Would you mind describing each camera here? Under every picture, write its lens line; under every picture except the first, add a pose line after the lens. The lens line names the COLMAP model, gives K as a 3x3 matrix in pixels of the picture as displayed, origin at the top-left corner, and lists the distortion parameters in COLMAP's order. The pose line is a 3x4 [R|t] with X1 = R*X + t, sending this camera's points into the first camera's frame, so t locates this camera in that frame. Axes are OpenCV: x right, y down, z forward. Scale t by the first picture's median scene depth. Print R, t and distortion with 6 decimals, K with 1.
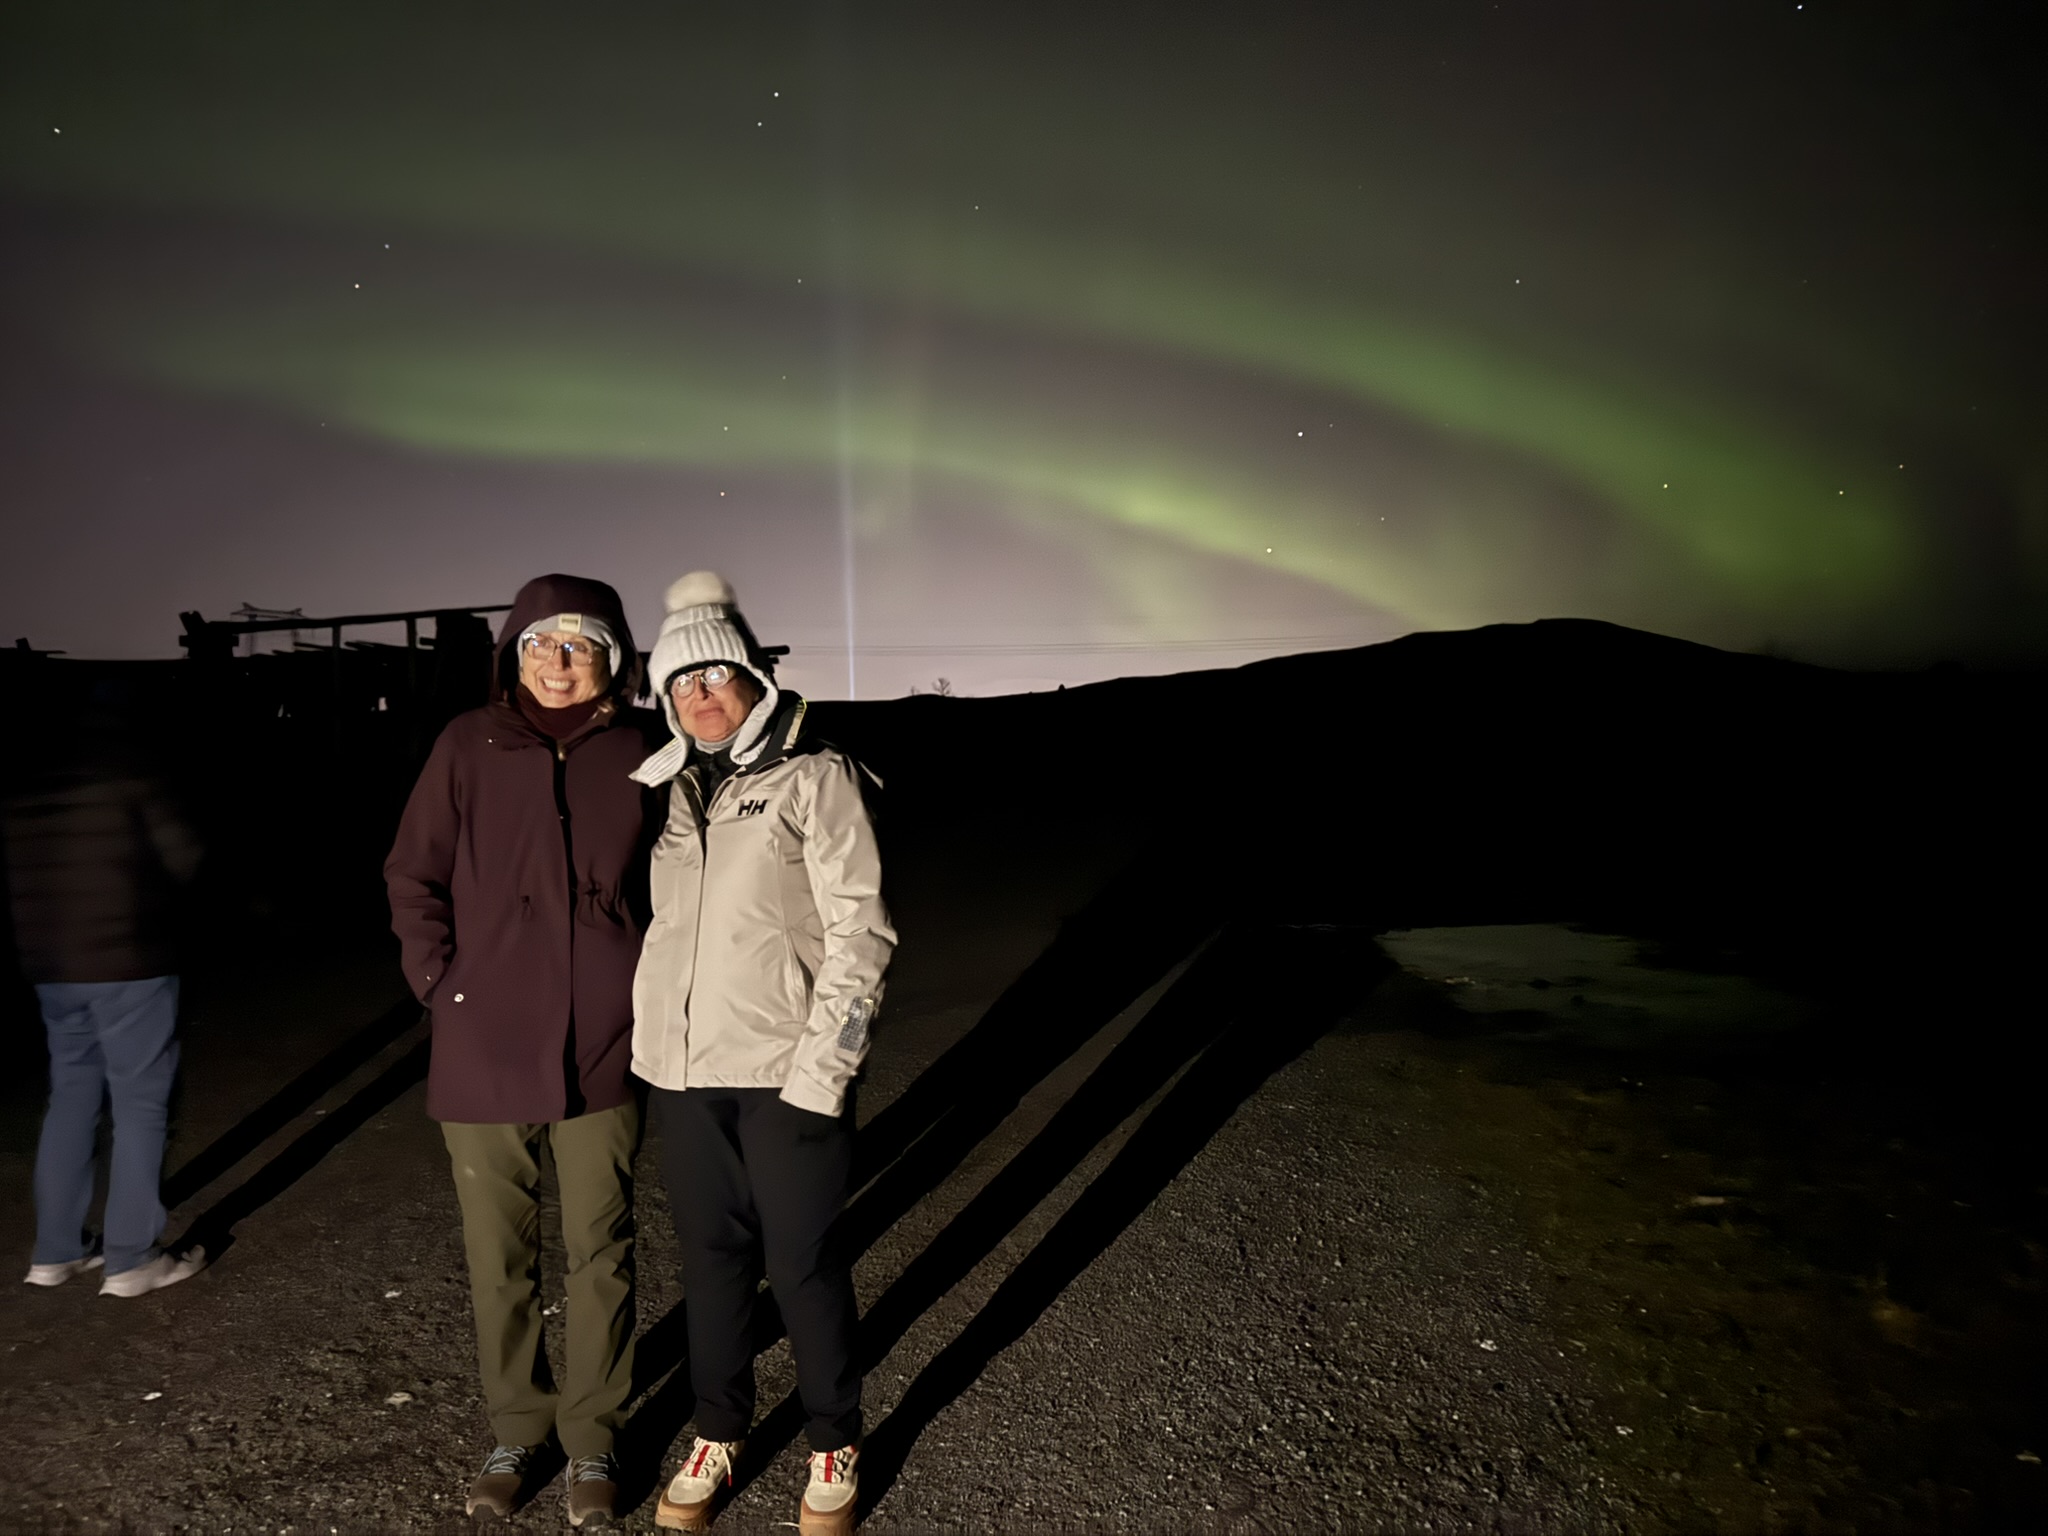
lens RADIAL K [[1473.0, 0, 999.6], [0, 1473.0, 819.0], [0, 0, 1]] dist [0.034175, -0.026677]
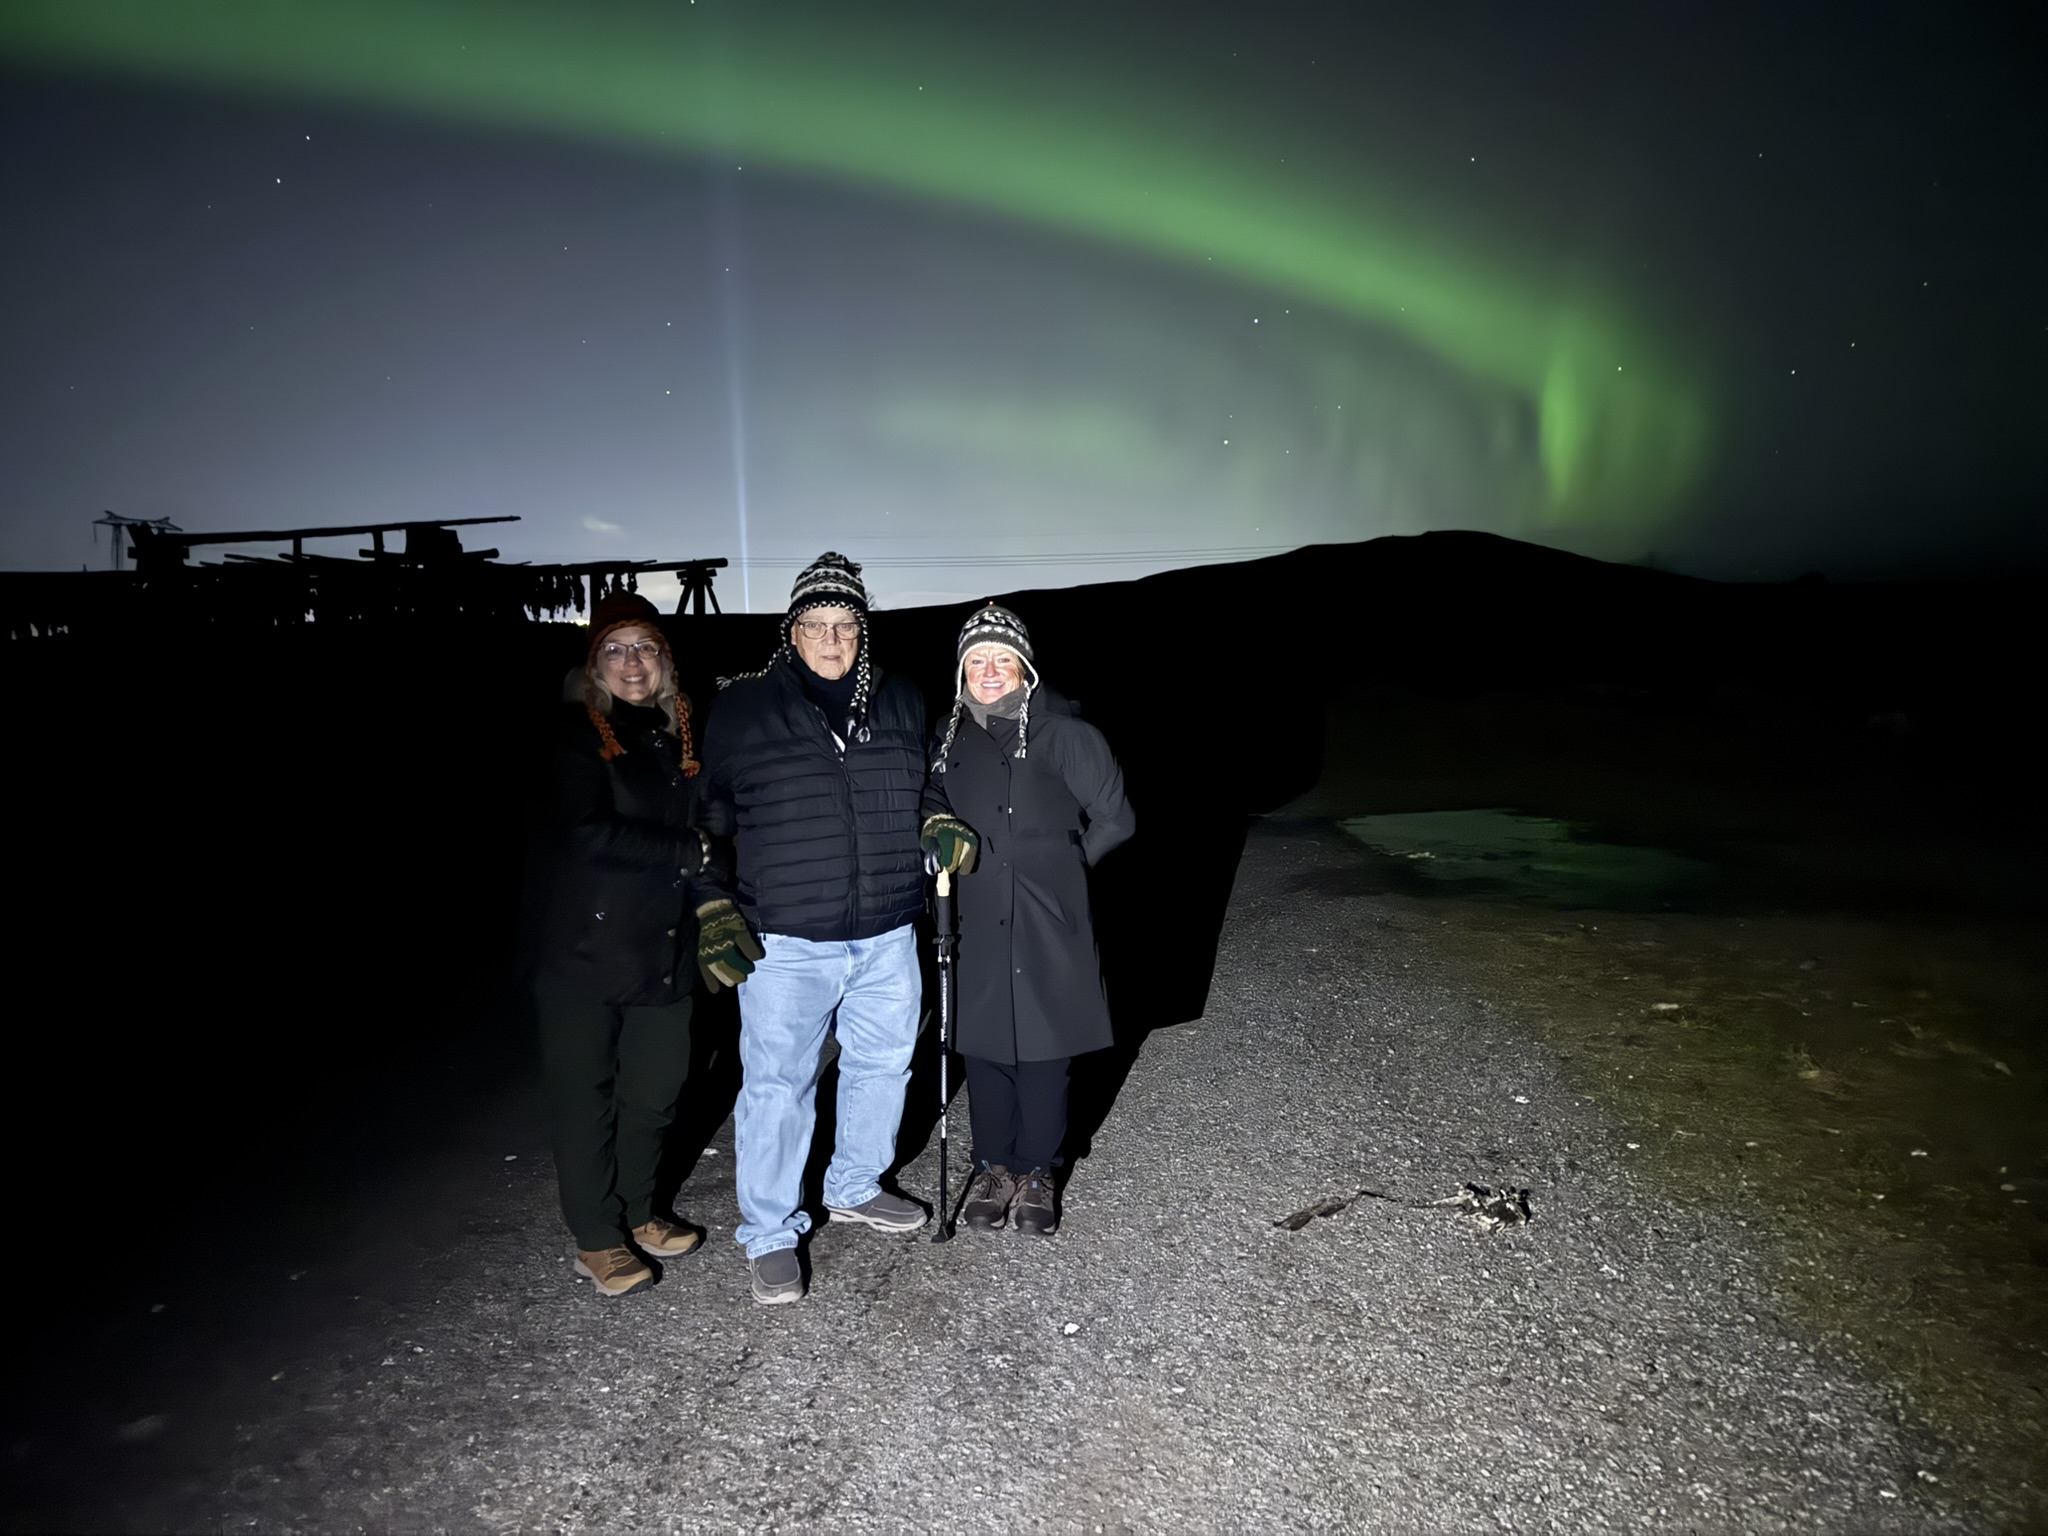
lens RADIAL K [[1473.0, 0, 1007.9], [0, 1473.0, 780.4], [0, 0, 1]] dist [0.034175, -0.026677]
pose [[0.997259, -0.010312, 0.073265, -0.176572], [0.007874, 0.999408, 0.033494, 0.020484], [-0.073567, -0.032825, 0.996750, -0.213956]]
